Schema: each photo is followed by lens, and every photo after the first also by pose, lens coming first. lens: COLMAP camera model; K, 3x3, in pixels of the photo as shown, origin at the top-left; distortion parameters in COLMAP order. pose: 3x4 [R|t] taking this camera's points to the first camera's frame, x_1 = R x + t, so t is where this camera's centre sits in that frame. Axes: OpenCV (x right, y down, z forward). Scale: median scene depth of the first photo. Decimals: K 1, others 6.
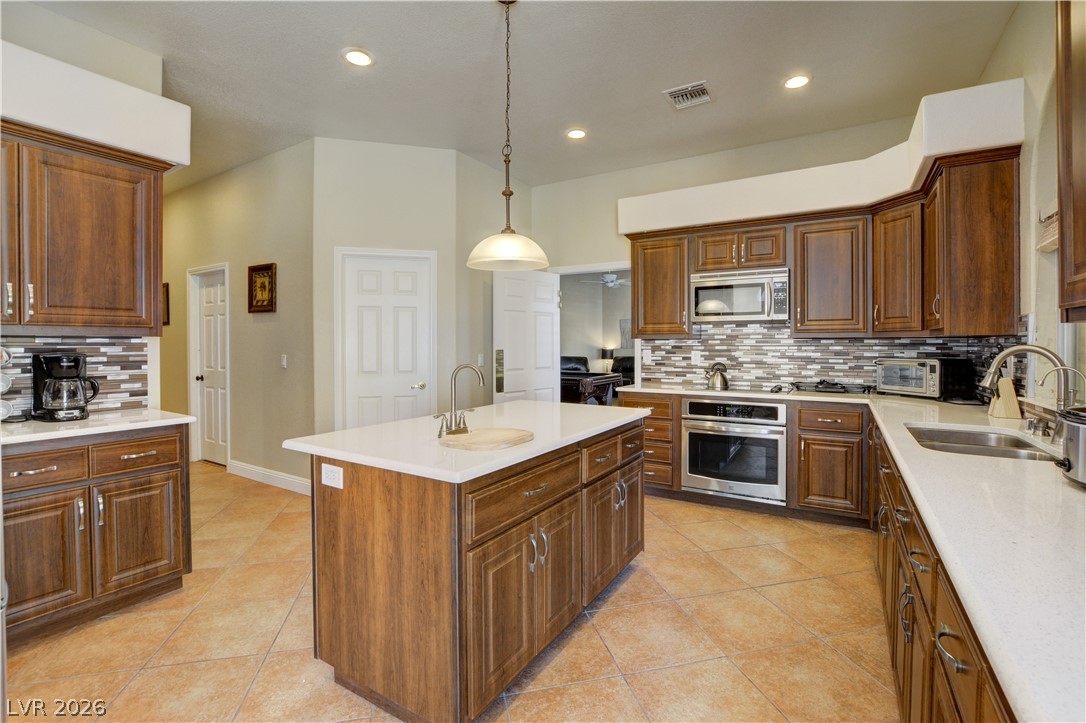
lens RADIAL K [[485.1, 0, 542.5], [0, 485.1, 353.2], [0, 0, 1]] dist [-0.017752, 0.000236]
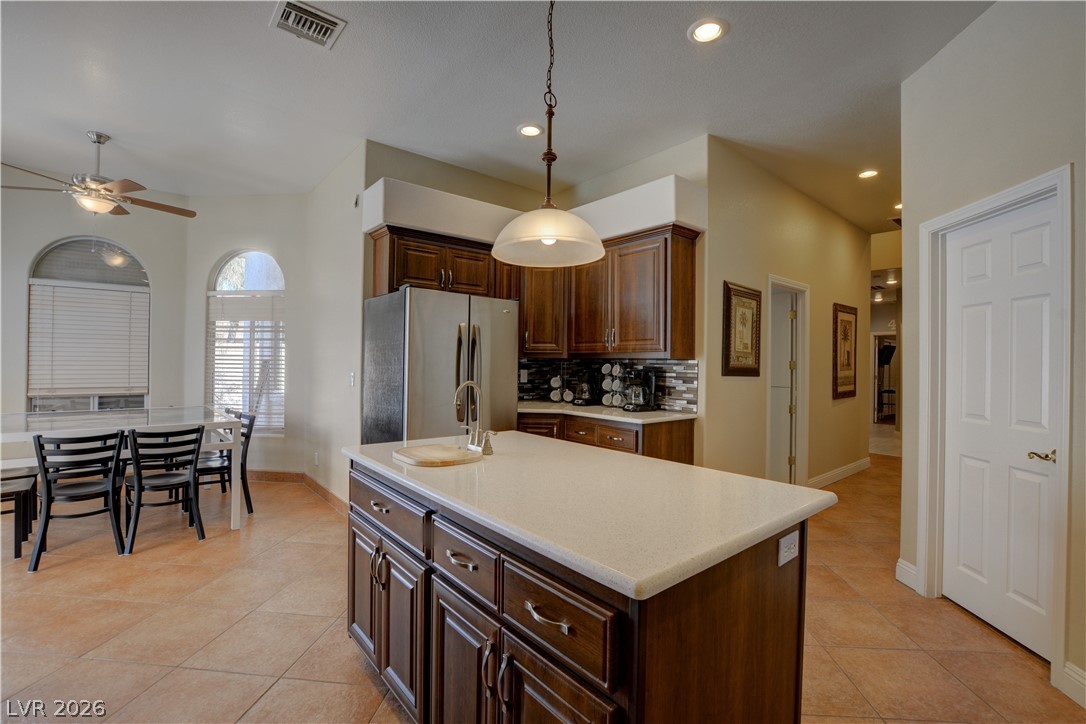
lens RADIAL K [[485.1, 0, 545.6], [0, 485.1, 358.0], [0, 0, 1]] dist [-0.017752, 0.000236]
pose [[-0.313135, -0.011717, -0.949636, 0.554764], [-0.028103, 0.999600, -0.003067, -0.021772], [0.949293, 0.025727, -0.313339, 1.059585]]
